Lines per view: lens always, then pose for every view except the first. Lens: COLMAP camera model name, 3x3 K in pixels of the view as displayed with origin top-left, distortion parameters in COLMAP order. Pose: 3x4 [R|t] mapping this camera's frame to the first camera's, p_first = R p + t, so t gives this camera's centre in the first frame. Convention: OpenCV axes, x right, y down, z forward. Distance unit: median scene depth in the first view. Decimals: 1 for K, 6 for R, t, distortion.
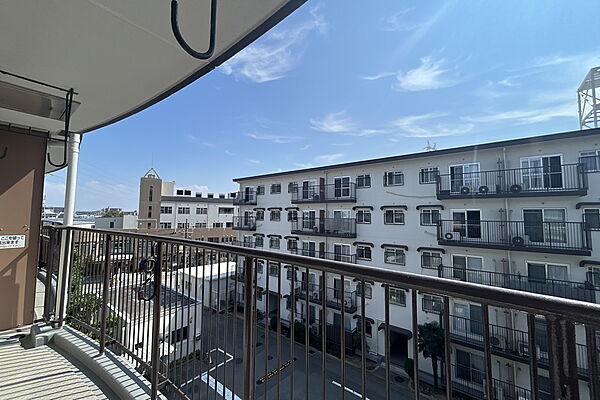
lens RADIAL K [[246.7, 0, 299.8], [0, 246.7, 207.1], [0, 0, 1]] dist [0.006312, -0.000010]
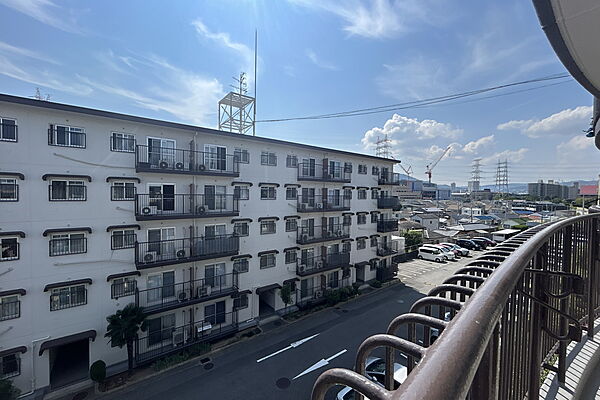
lens RADIAL K [[246.7, 0, 304.1], [0, 246.7, 195.5], [0, 0, 1]] dist [0.006312, -0.000010]
pose [[0.231856, -0.017254, 0.972597, -1.020600], [-0.042624, 0.998702, 0.027879, 0.018091], [-0.971816, -0.047920, 0.230820, 0.815523]]
